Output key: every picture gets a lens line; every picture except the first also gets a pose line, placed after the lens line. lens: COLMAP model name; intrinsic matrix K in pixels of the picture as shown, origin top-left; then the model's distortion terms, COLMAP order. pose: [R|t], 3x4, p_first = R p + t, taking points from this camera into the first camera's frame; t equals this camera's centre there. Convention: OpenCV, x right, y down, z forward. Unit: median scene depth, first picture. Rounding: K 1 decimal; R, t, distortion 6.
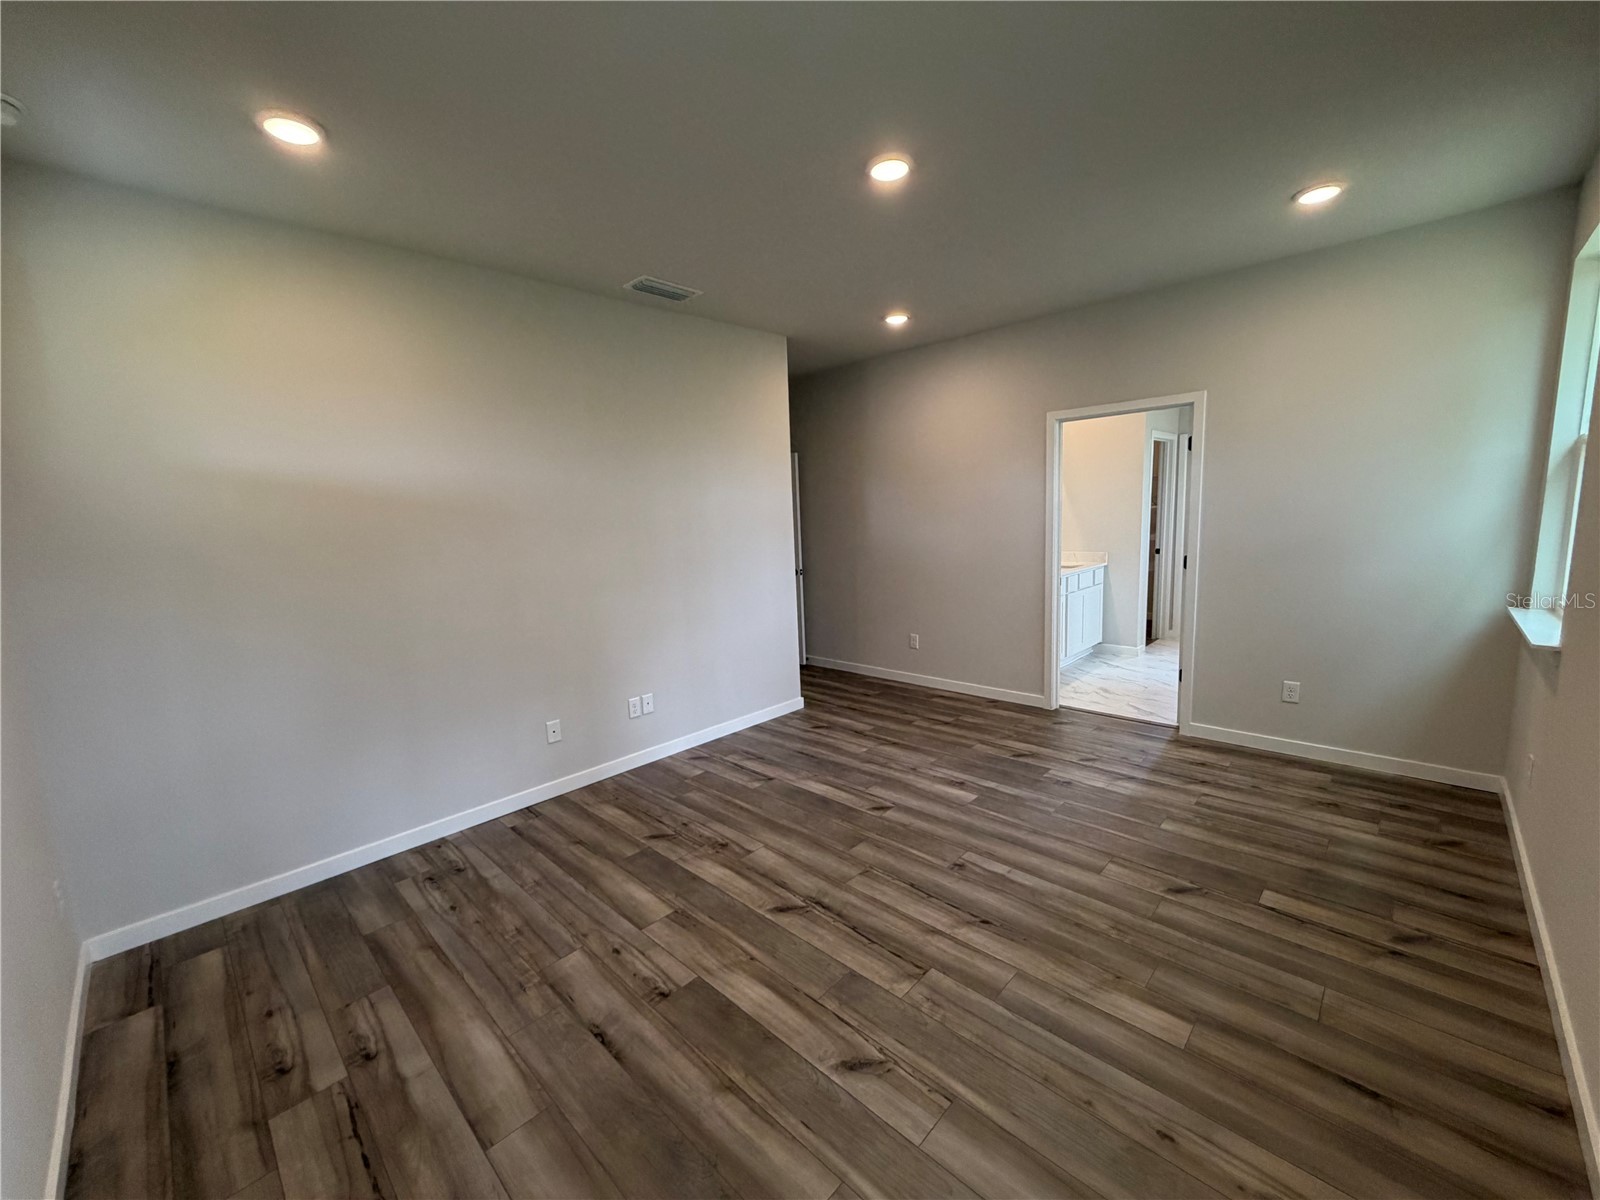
lens RADIAL K [[637.4, 0, 800.9], [0, 637.4, 608.3], [0, 0, 1]] dist [-0.000183, 0.000392]
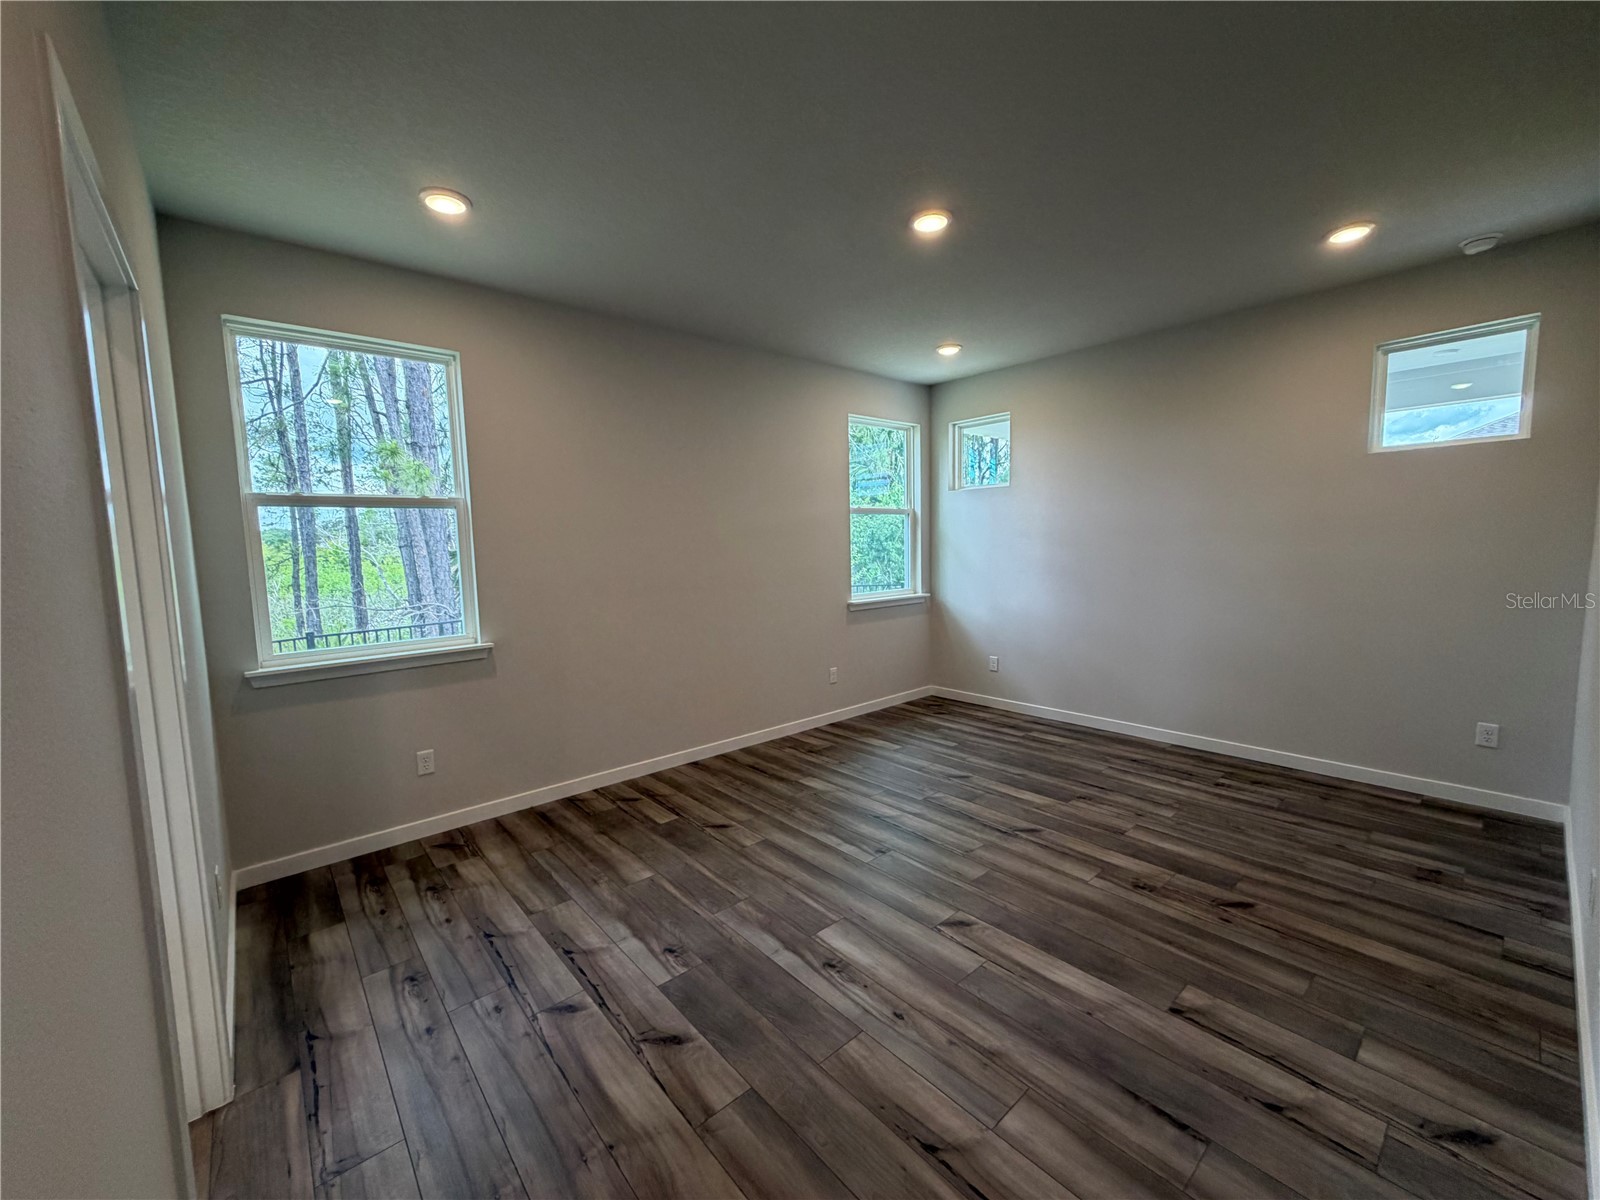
lens RADIAL K [[637.4, 0, 794.7], [0, 637.4, 599.7], [0, 0, 1]] dist [-0.000183, 0.000392]
pose [[-0.993162, 0.055937, 0.102475, 0.240011], [0.079428, 0.967040, 0.241921, -0.265040], [-0.085565, 0.248406, -0.964870, 1.812560]]
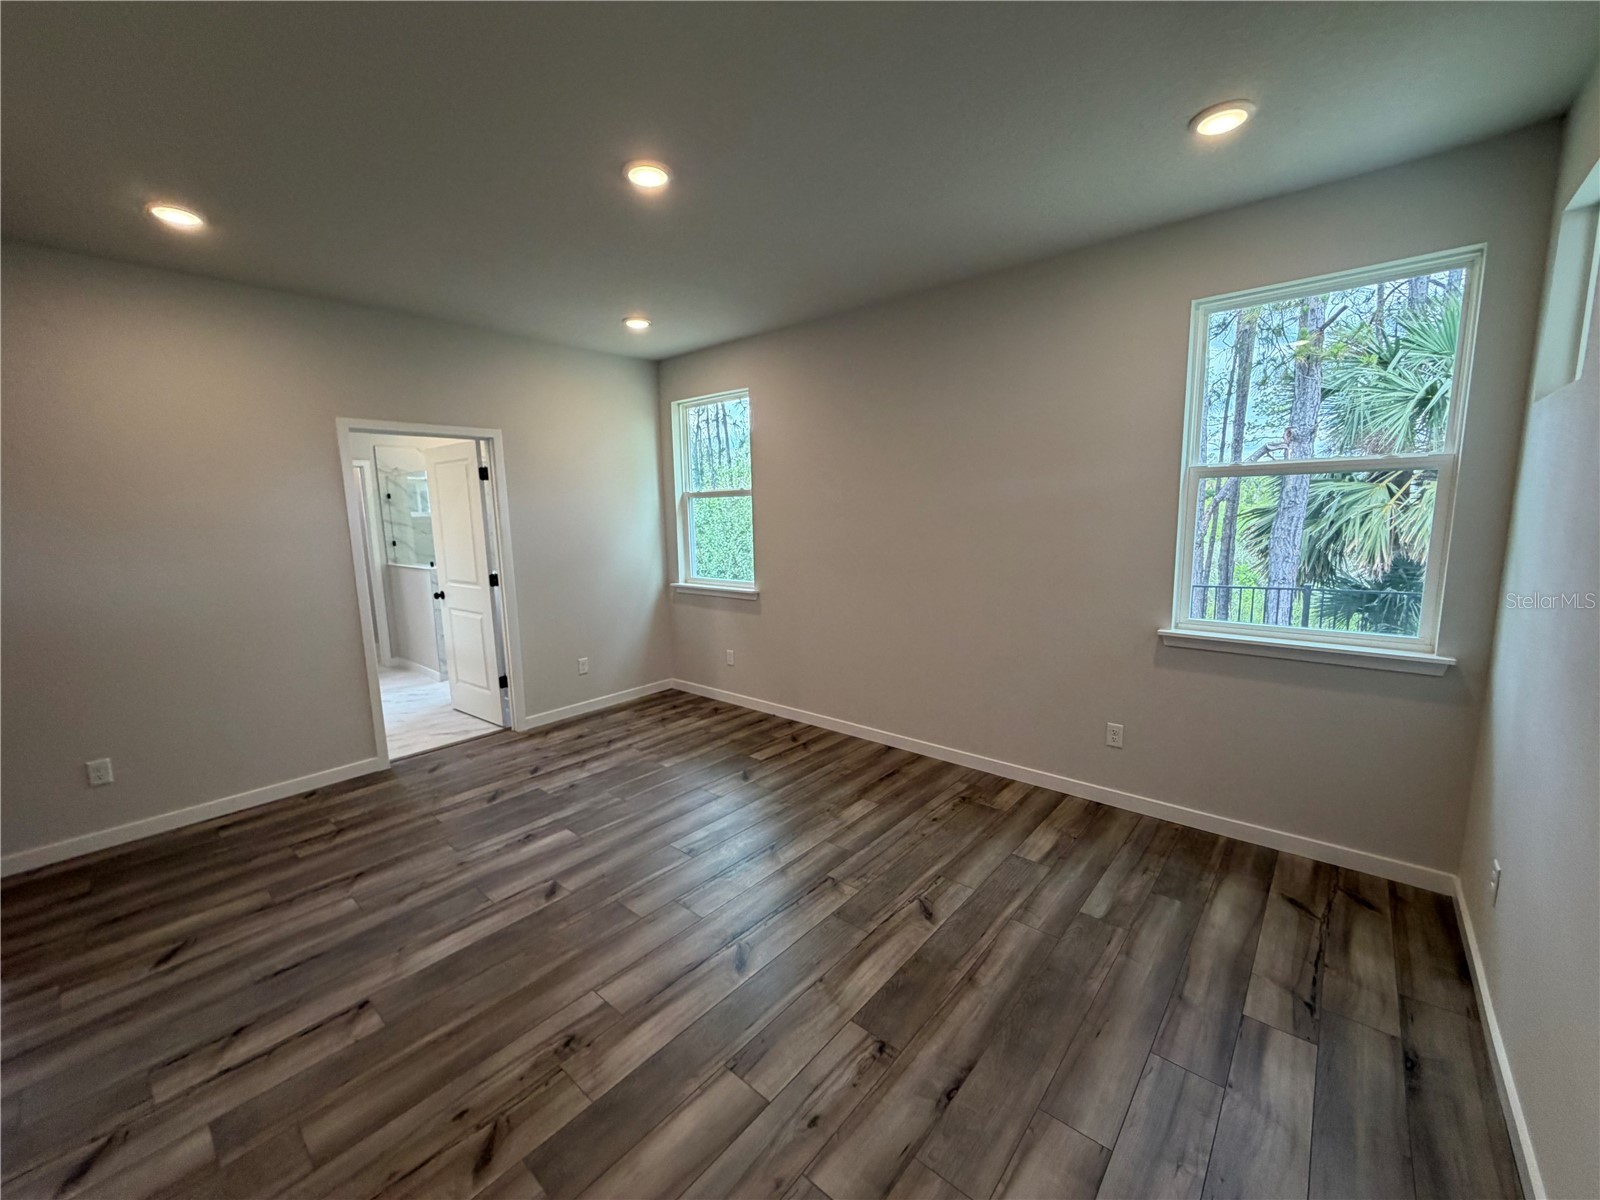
lens RADIAL K [[637.4, 0, 792.8], [0, 637.4, 599.8], [0, 0, 1]] dist [-0.000183, 0.000392]
pose [[-0.047028, -0.098884, 0.993987, -0.730286], [0.177595, 0.978407, 0.105737, -0.088030], [-0.982979, 0.181500, -0.028451, 0.728149]]
